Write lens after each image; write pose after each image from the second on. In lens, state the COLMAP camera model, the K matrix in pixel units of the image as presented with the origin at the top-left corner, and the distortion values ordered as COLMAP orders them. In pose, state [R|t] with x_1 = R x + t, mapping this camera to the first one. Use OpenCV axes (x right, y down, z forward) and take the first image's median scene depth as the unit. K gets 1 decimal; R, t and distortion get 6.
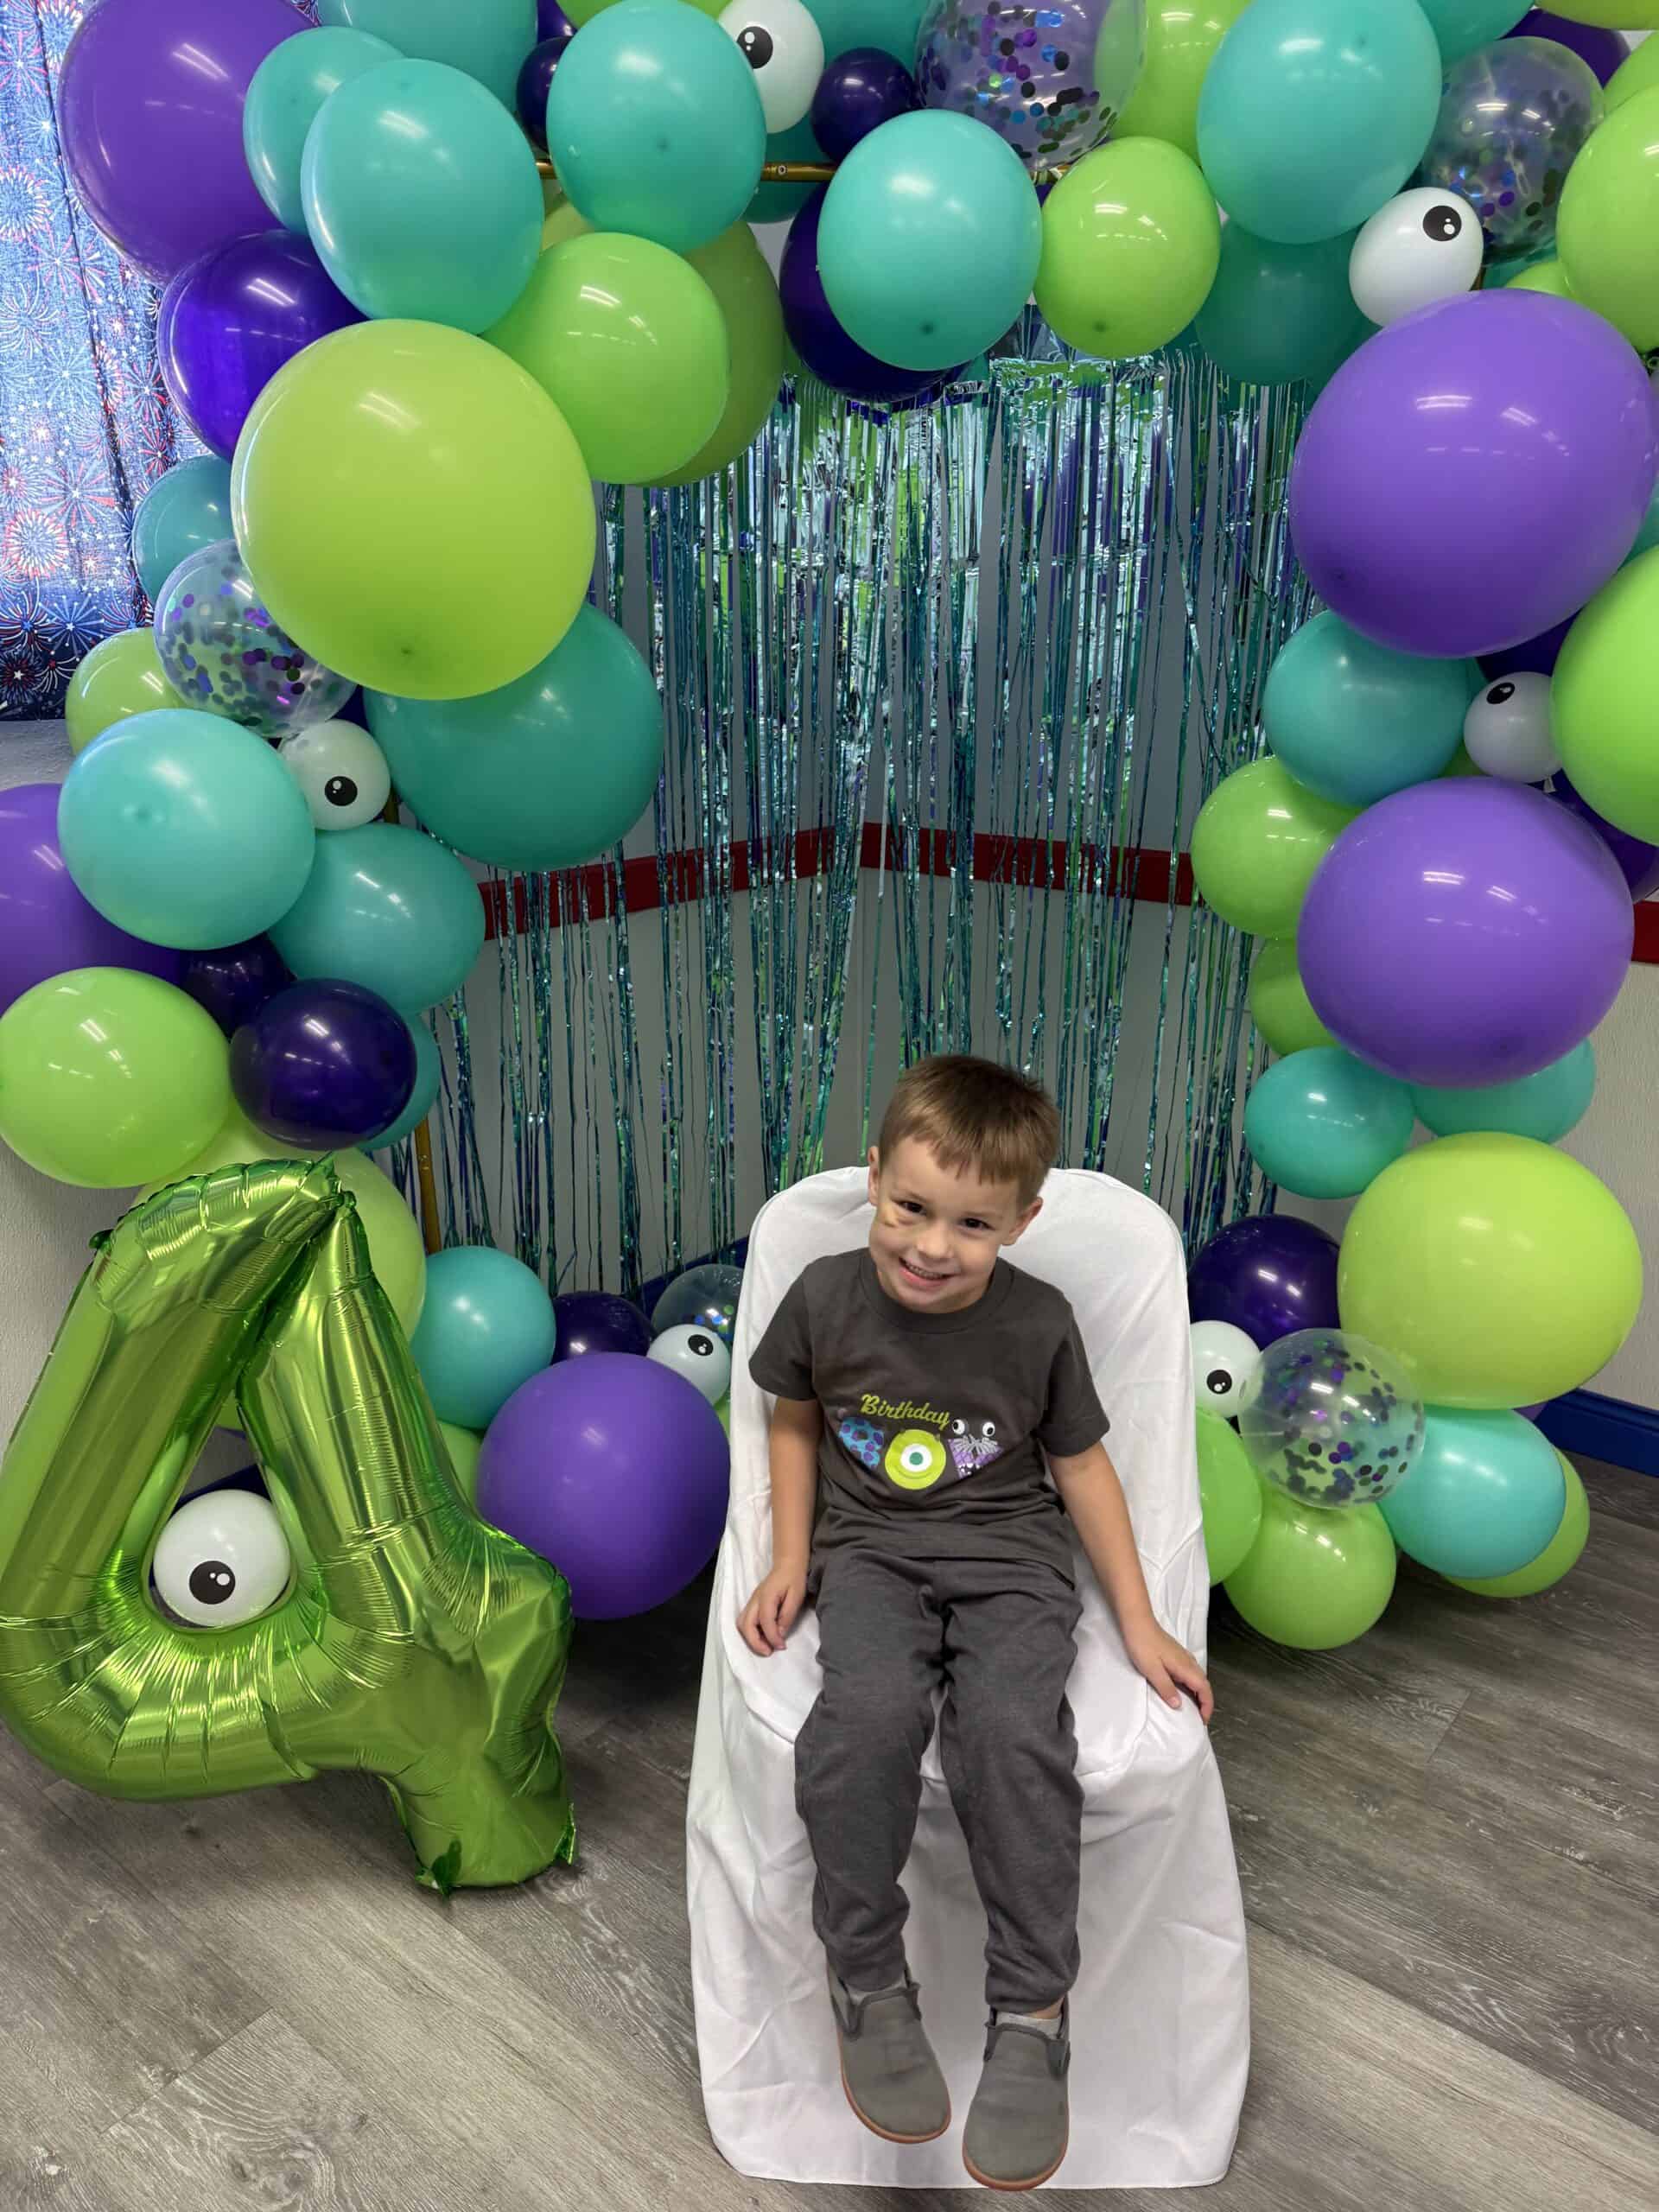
lens RADIAL K [[1606.1, 0, 829.7], [0, 1606.1, 1122.9], [0, 0, 1]] dist [0.000910, -0.019232]
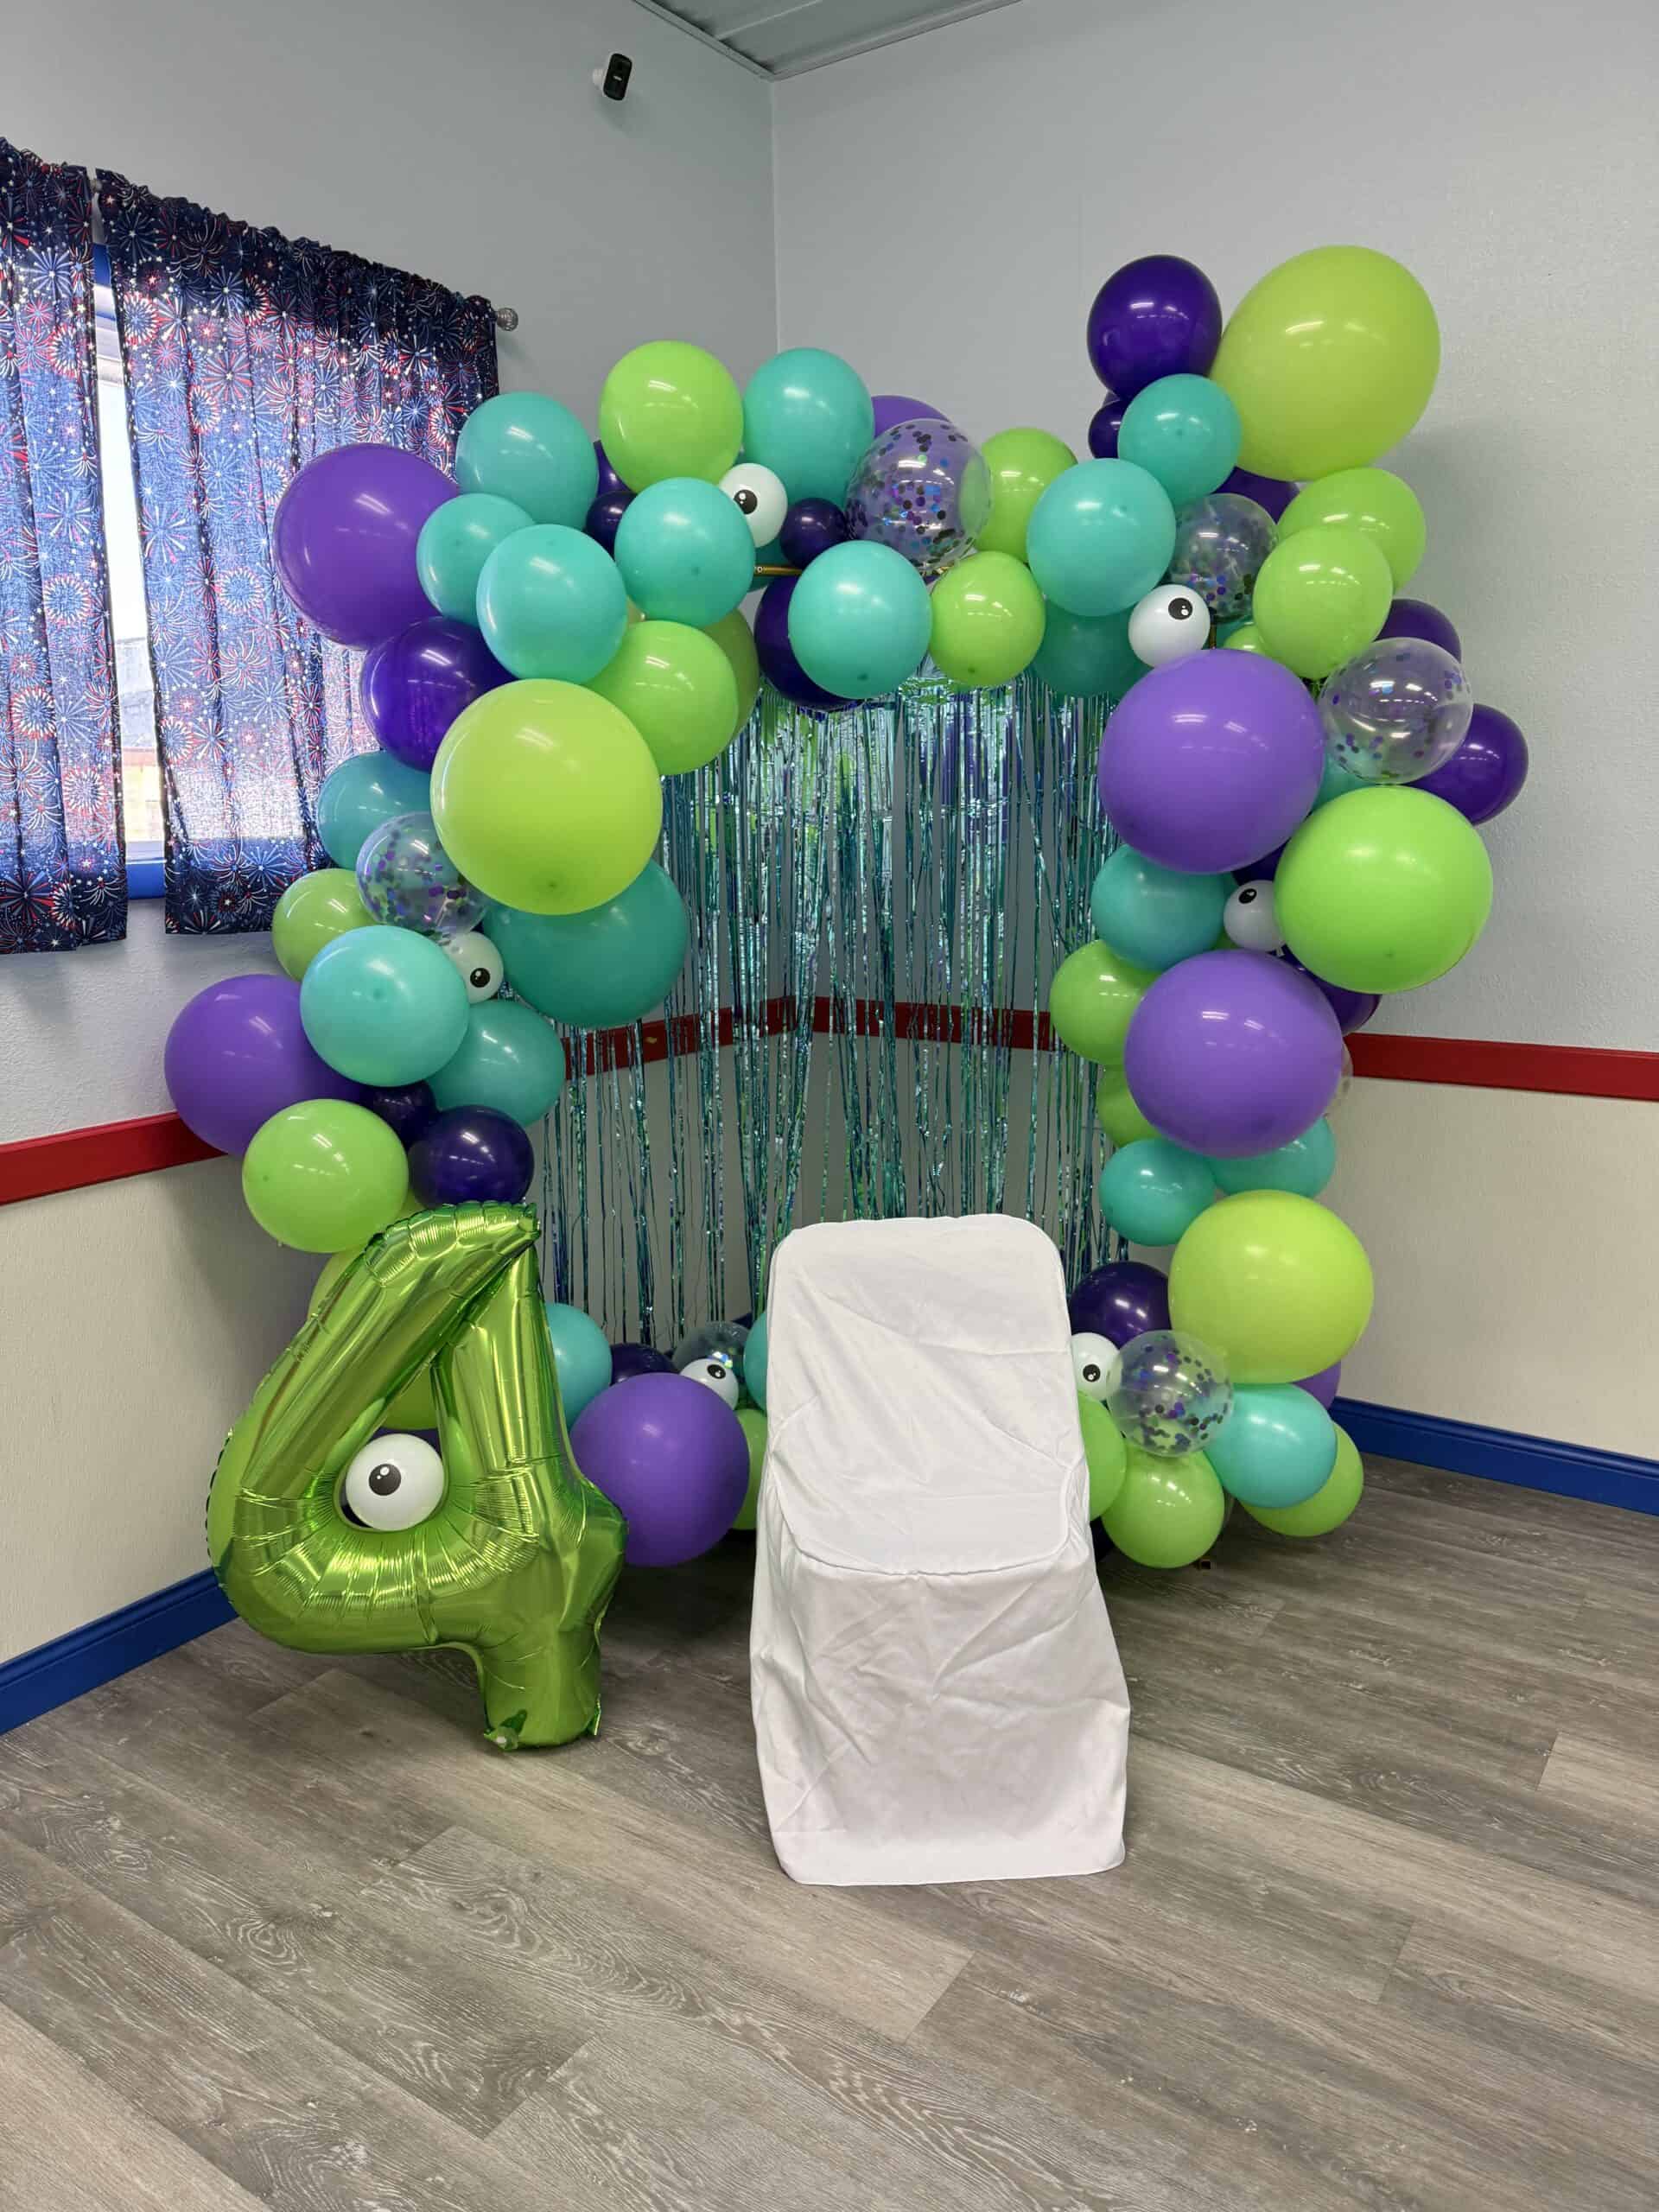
lens RADIAL K [[1606.1, 0, 834.5], [0, 1606.1, 1102.5], [0, 0, 1]] dist [0.000910, -0.019232]
pose [[0.996077, -0.031884, 0.082551, -0.101493], [0.041979, 0.991445, -0.123591, 0.100639], [-0.077904, 0.126571, 0.988894, -0.455391]]
